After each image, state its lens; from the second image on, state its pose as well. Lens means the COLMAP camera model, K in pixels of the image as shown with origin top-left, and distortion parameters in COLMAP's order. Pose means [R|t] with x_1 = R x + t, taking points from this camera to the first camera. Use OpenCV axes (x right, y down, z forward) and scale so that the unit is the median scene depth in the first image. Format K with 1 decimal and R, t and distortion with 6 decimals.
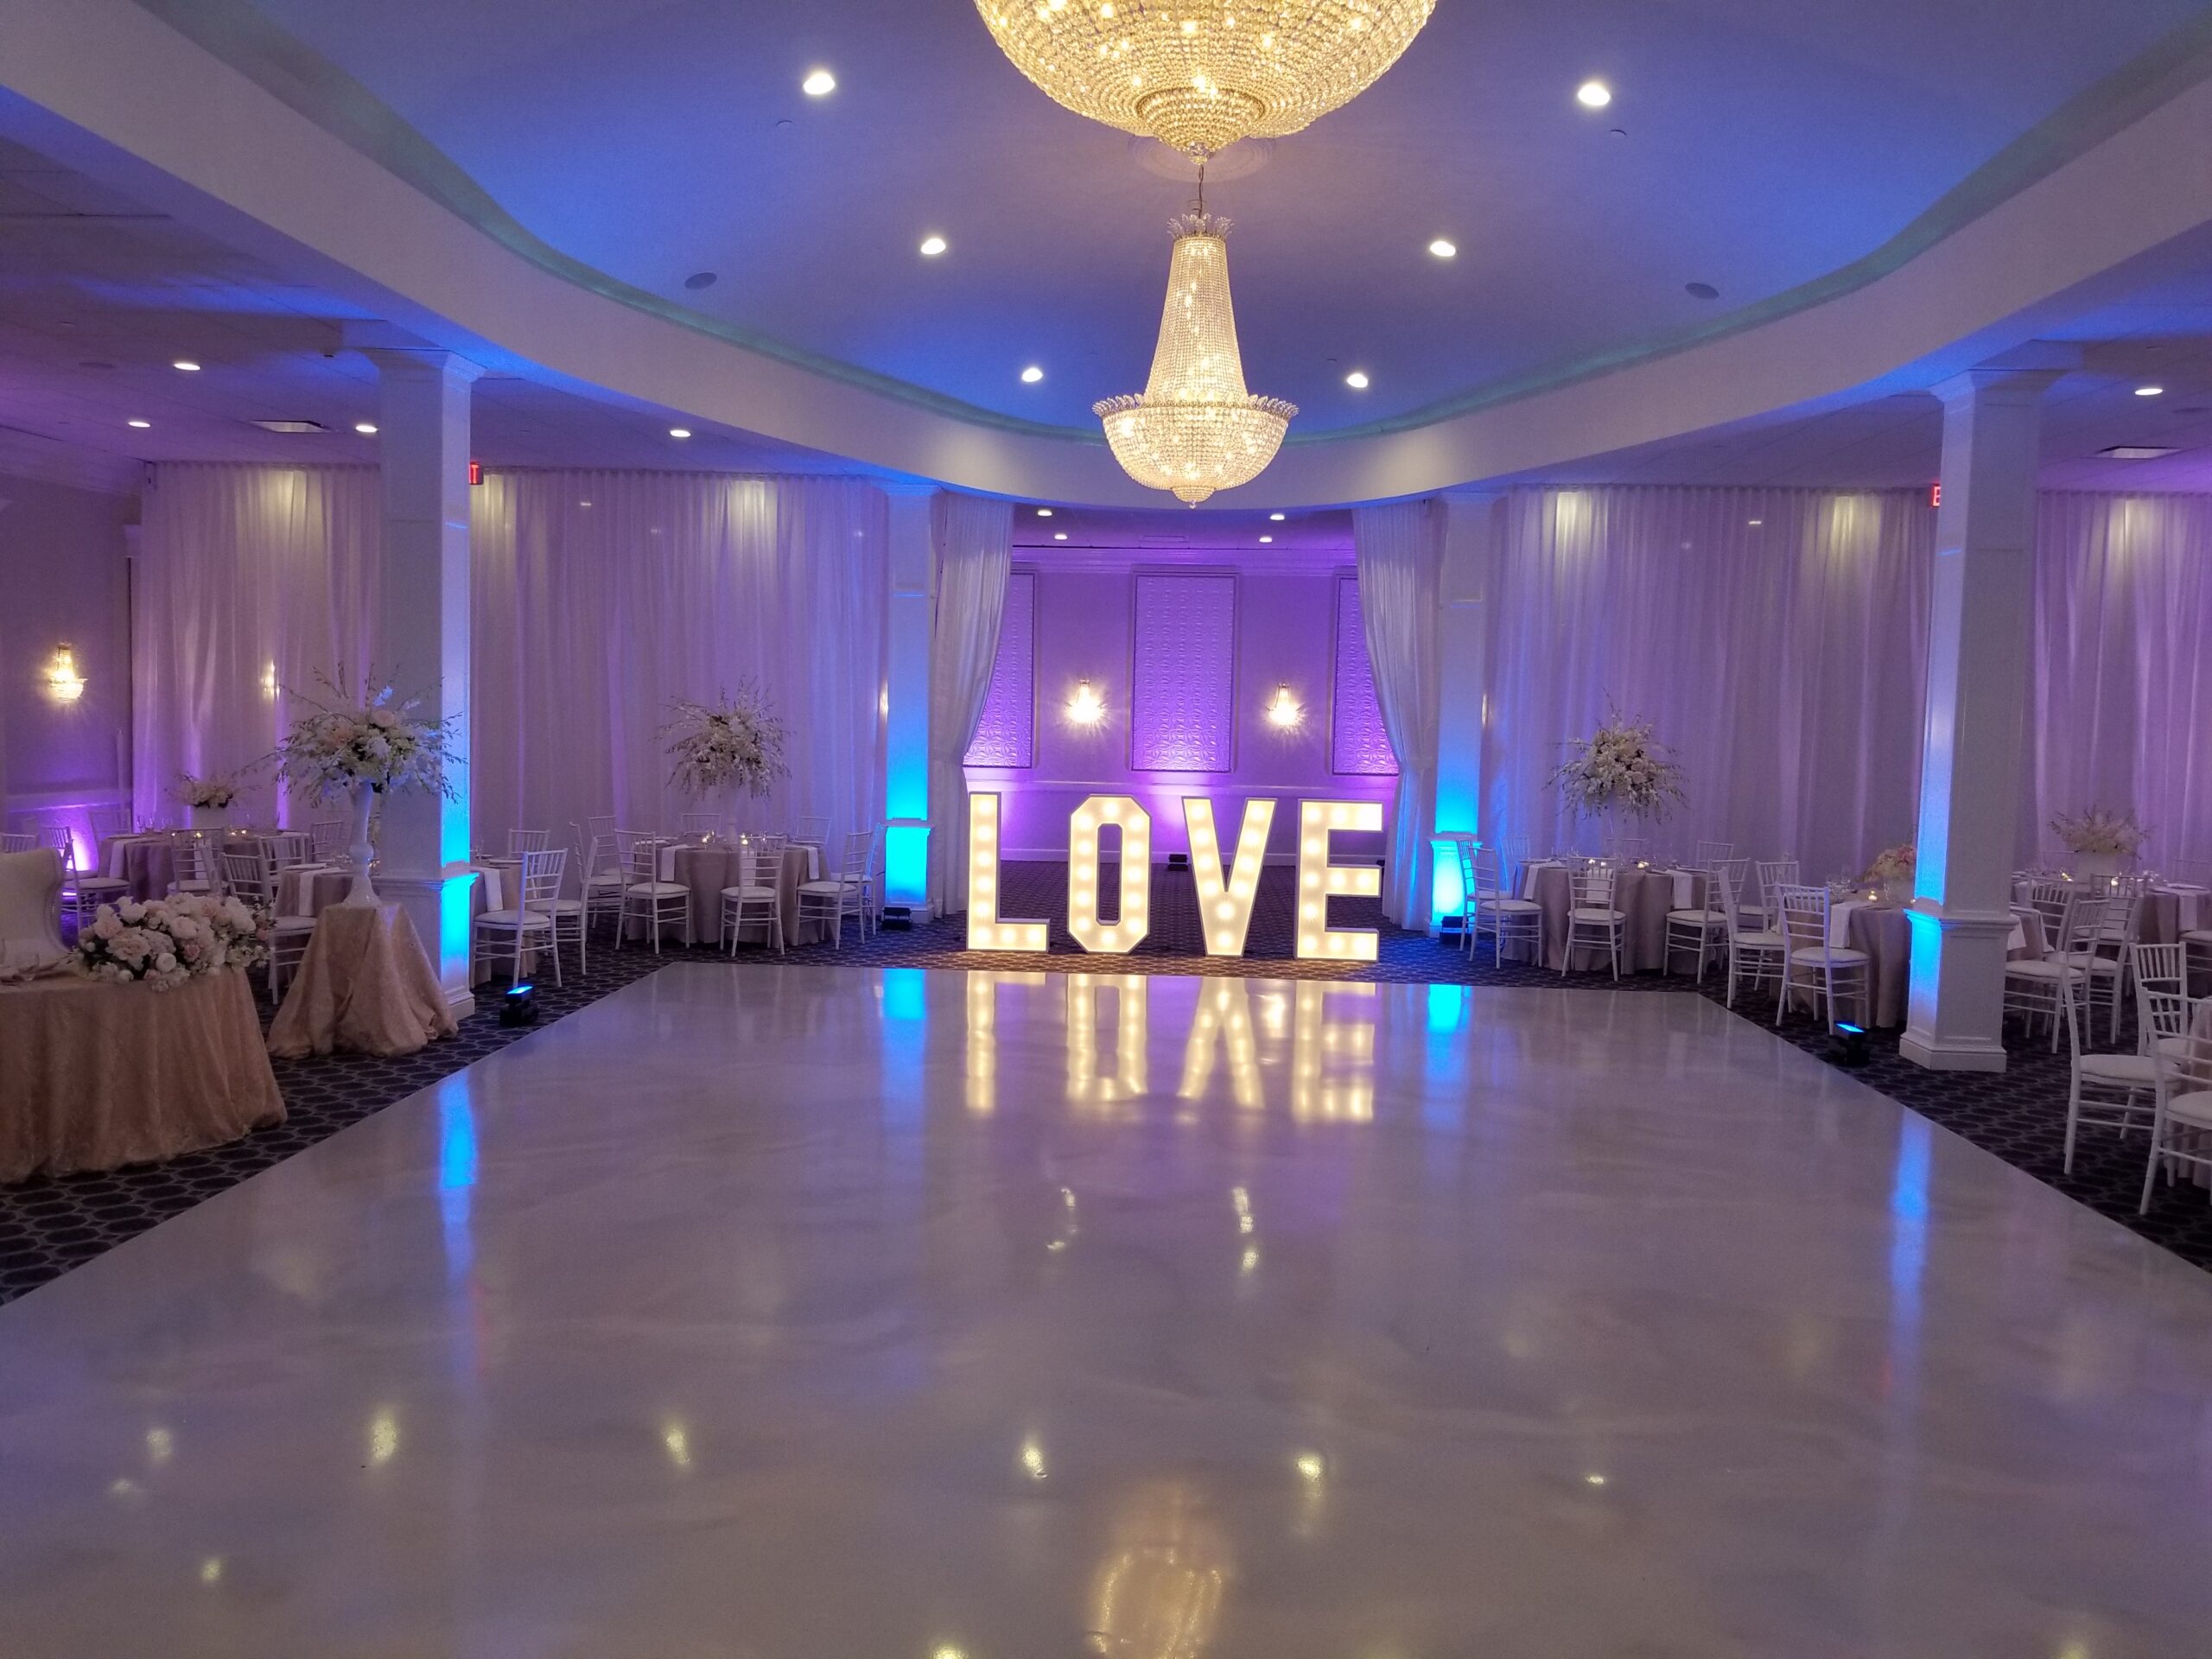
lens RADIAL K [[1515.7, 0, 1109.7], [0, 1515.7, 805.6], [0, 0, 1]] dist [0.041900, -0.063214]
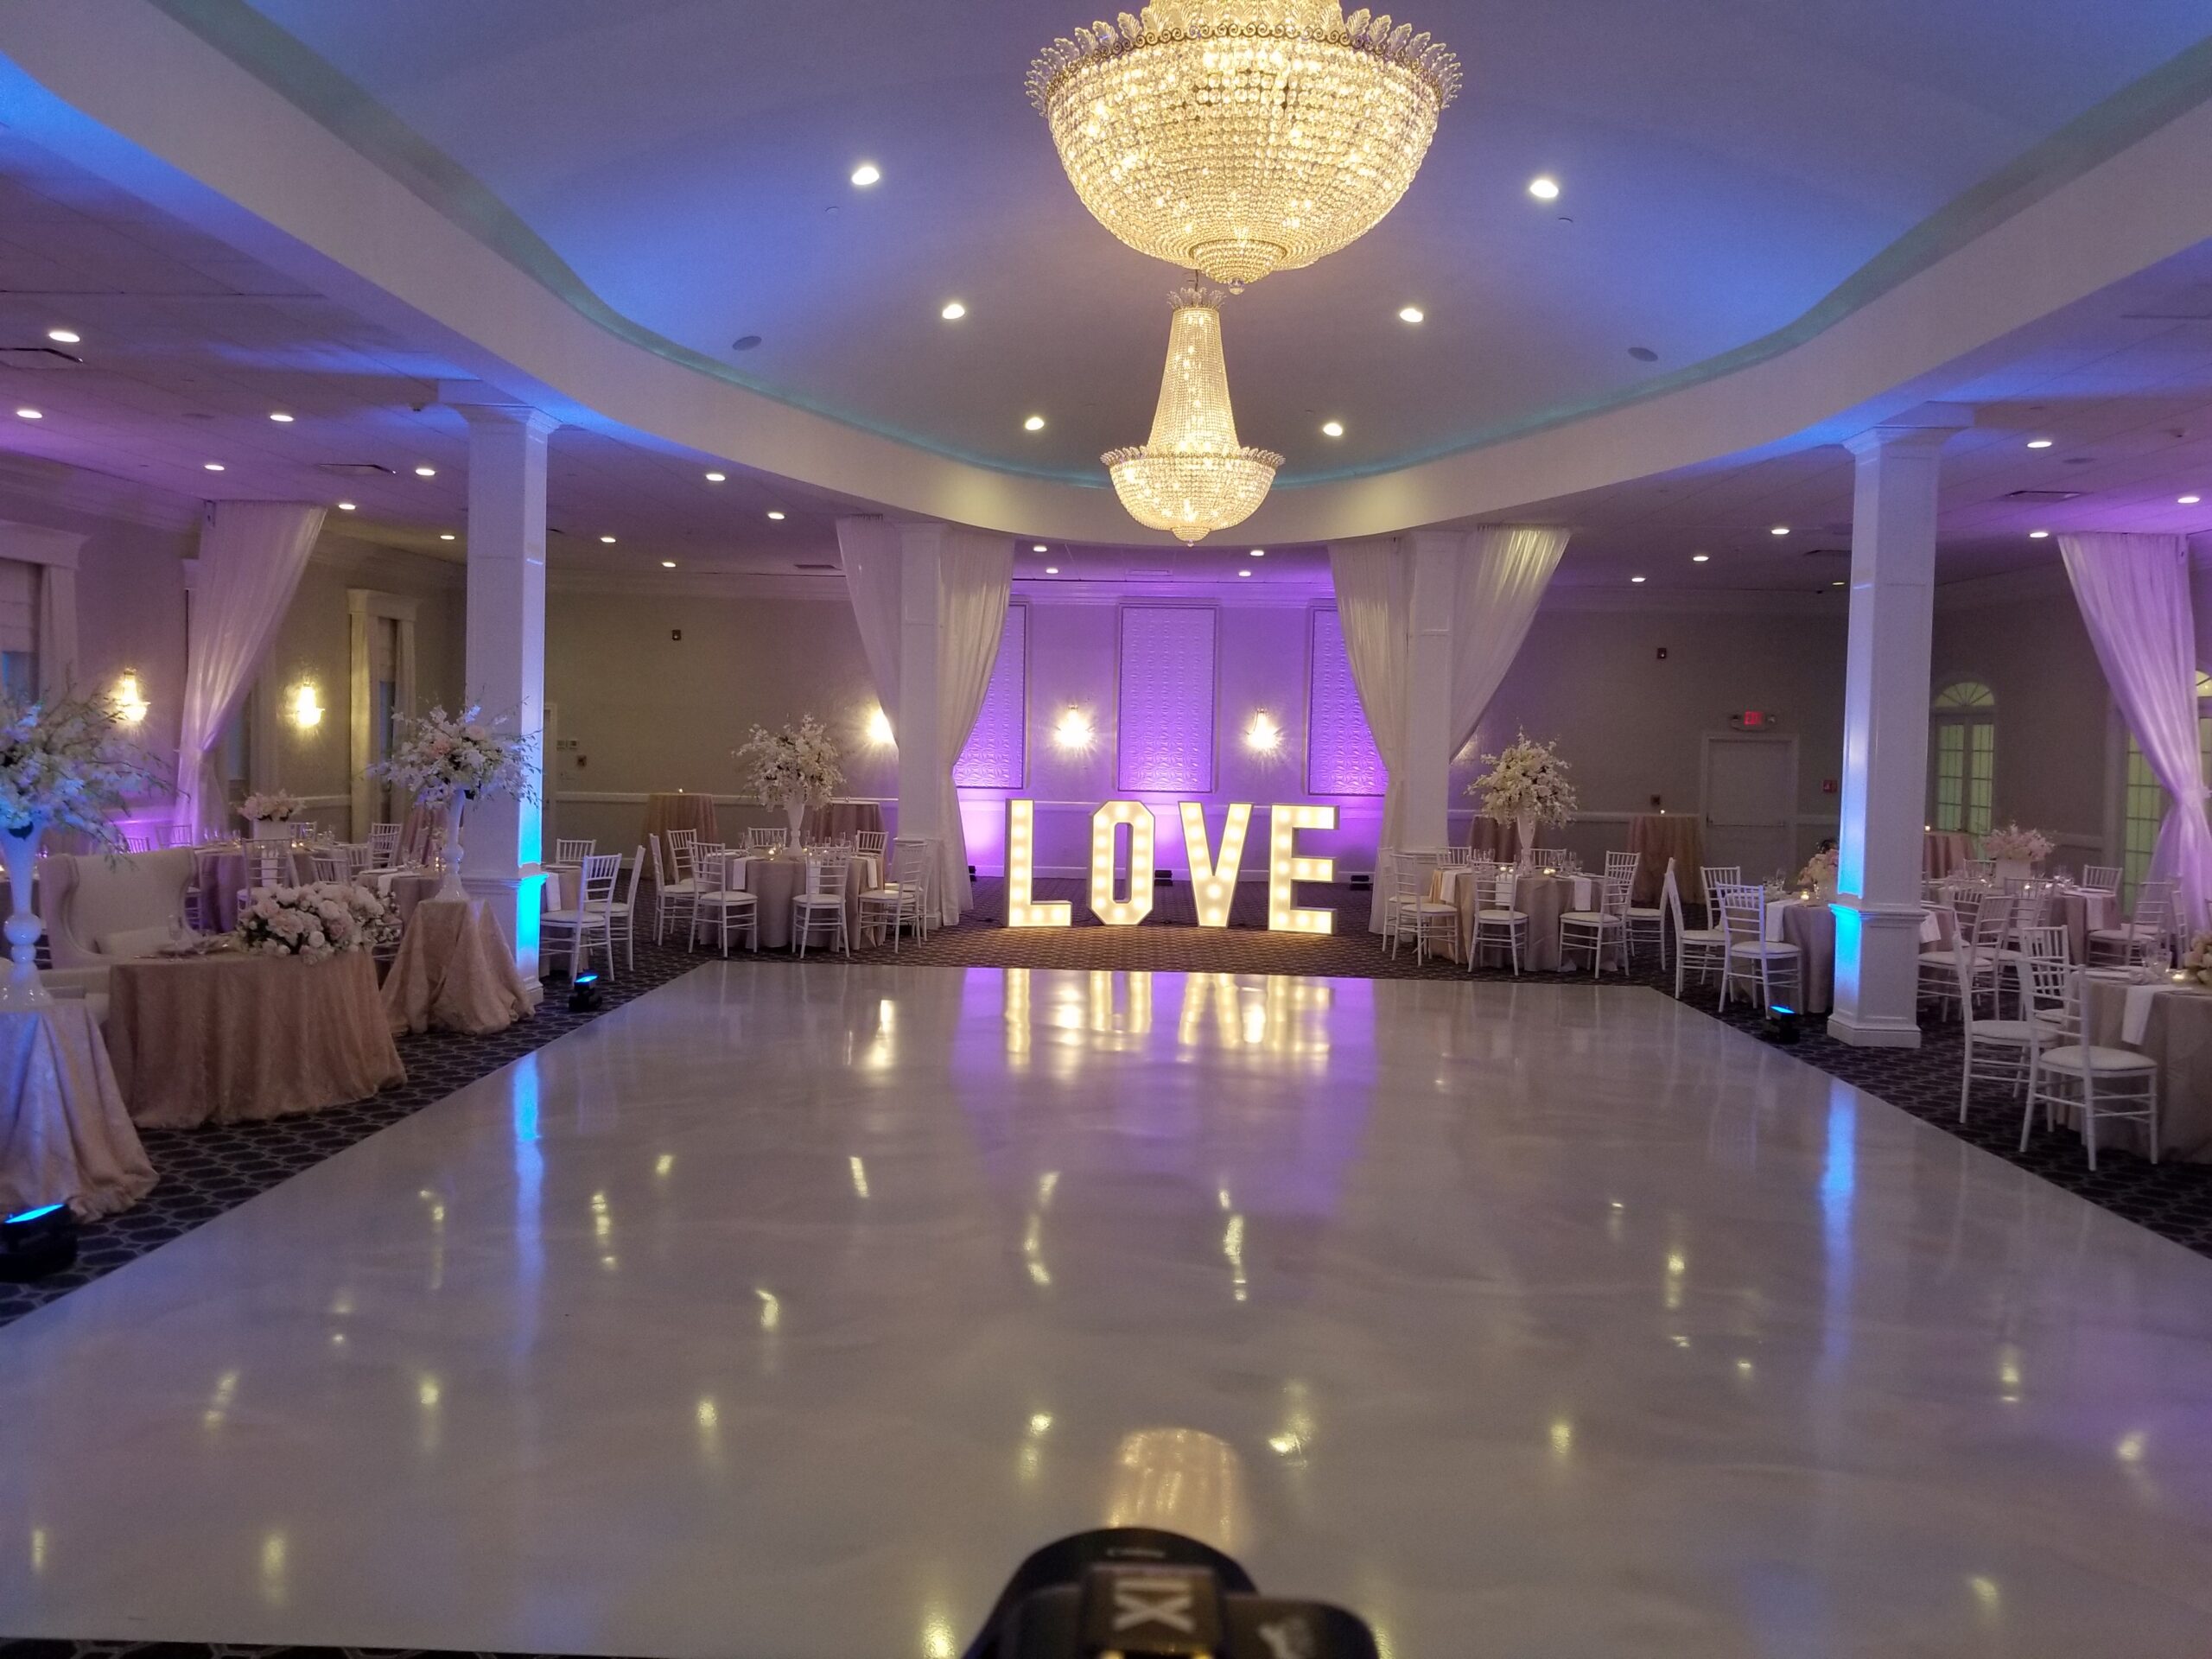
lens RADIAL K [[1515.6, 0, 1090.7], [0, 1515.6, 789.1], [0, 0, 1]] dist [0.045148, -0.069180]
pose [[0.999954, -0.000731, 0.009543, -0.029889], [0.001031, 0.999503, -0.031493, 0.017690], [-0.009515, 0.031501, 0.999458, -0.110534]]
